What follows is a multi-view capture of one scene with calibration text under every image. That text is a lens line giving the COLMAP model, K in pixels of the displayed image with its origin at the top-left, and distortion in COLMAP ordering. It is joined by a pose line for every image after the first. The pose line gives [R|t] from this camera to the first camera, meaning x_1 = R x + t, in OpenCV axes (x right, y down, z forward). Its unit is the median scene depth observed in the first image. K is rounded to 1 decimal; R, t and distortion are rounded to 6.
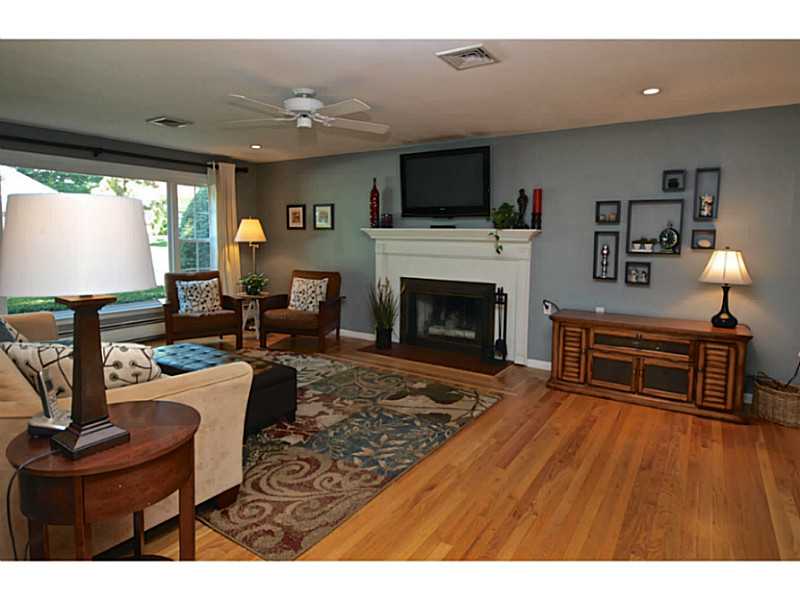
lens RADIAL K [[463.0, 0, 396.7], [0, 463.0, 290.5], [0, 0, 1]] dist [-0.002212, 0.002045]
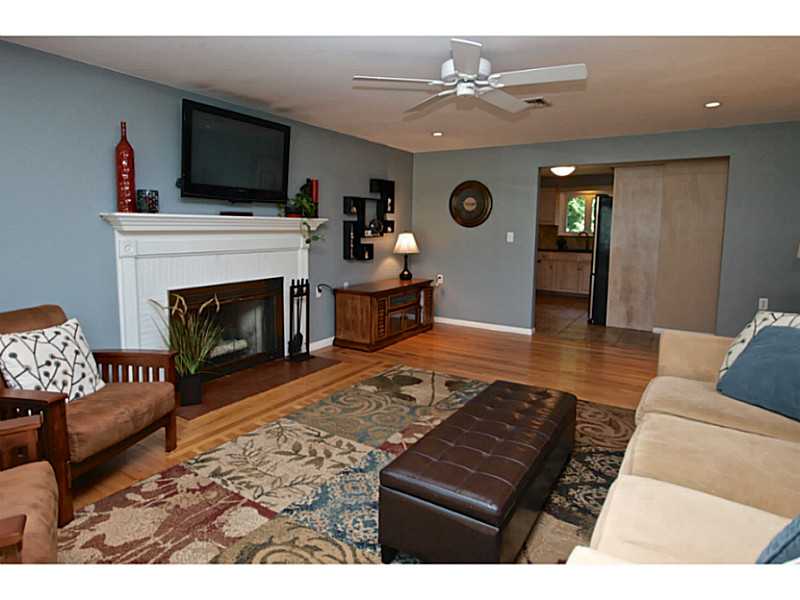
lens RADIAL K [[463.0, 0, 396.7], [0, 463.0, 290.5], [0, 0, 1]] dist [-0.002212, 0.002045]
pose [[-0.020698, -0.150381, 0.988411, -0.746181], [0.107475, 0.982560, 0.151741, -0.109315], [-0.993992, 0.109370, -0.004175, 0.821513]]
